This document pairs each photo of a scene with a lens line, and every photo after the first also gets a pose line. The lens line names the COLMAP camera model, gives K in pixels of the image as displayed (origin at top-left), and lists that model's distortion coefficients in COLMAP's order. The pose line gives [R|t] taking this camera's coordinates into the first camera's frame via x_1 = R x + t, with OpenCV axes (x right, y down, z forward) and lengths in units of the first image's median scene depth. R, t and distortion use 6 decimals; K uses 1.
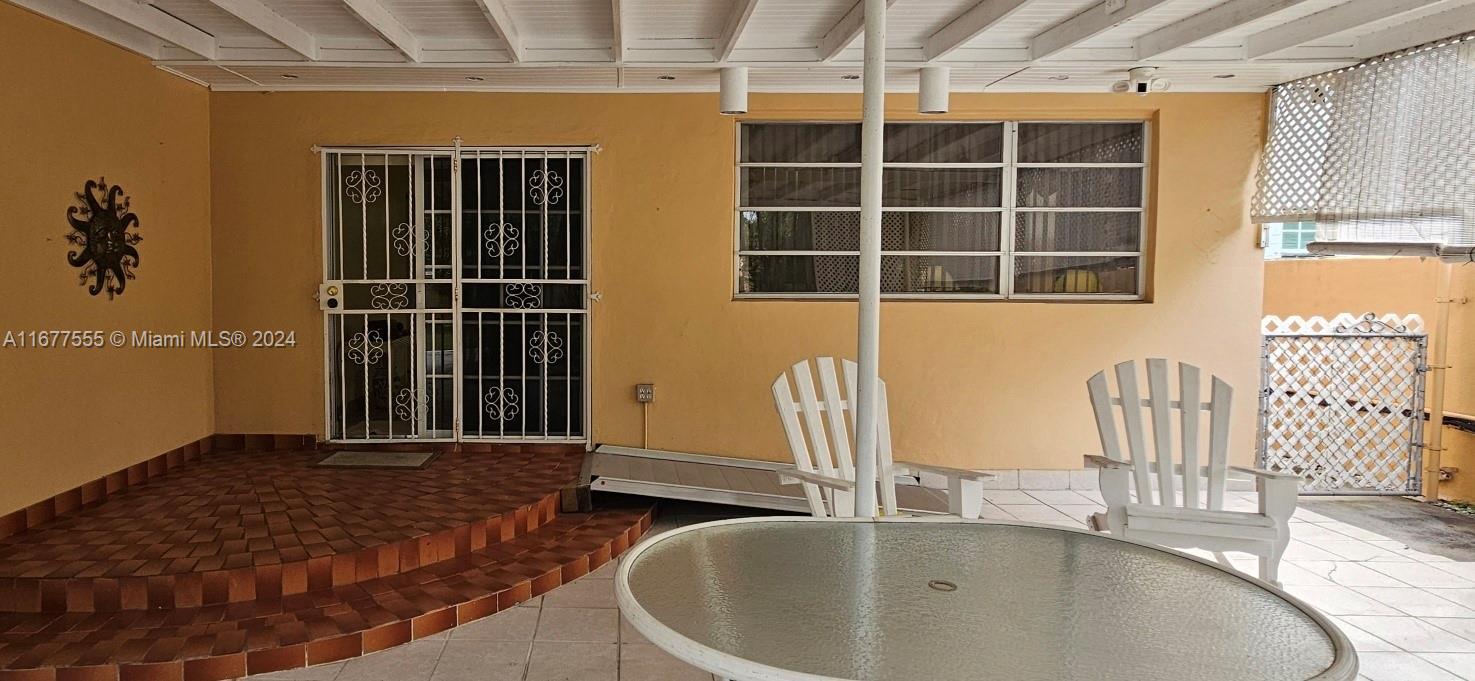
lens RADIAL K [[855.9, 0, 695.1], [0, 855.9, 315.2], [0, 0, 1]] dist [-0.001224, 0.000819]
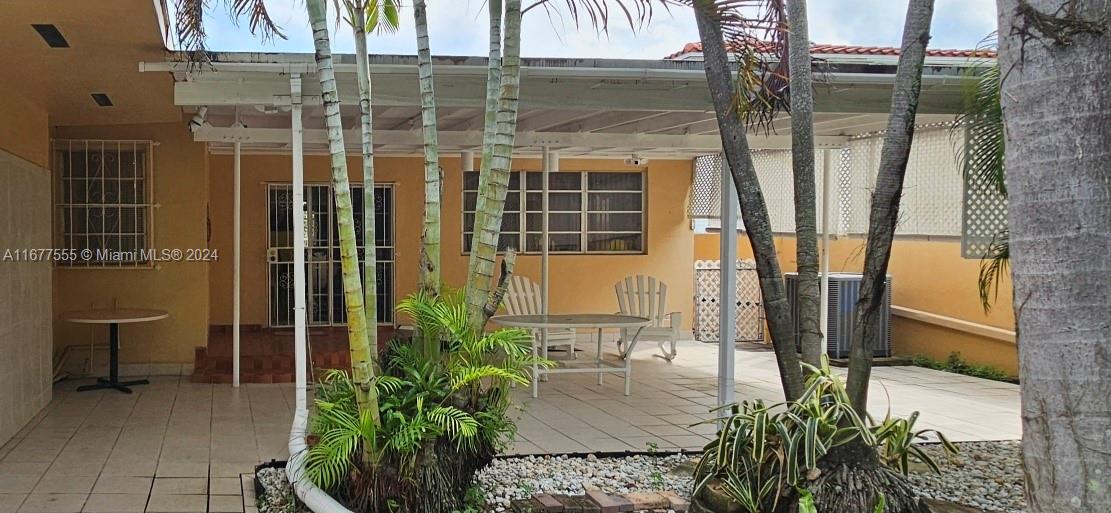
lens RADIAL K [[776.5, 0, 555.5], [0, 776.5, 256.7], [0, 0, 1]] dist [0.000651, 0.000087]
pose [[0.953607, -0.012146, 0.300808, -0.282486], [0.020218, 0.999514, -0.023735, 0.032599], [-0.300373, 0.028716, 0.953389, -0.810041]]
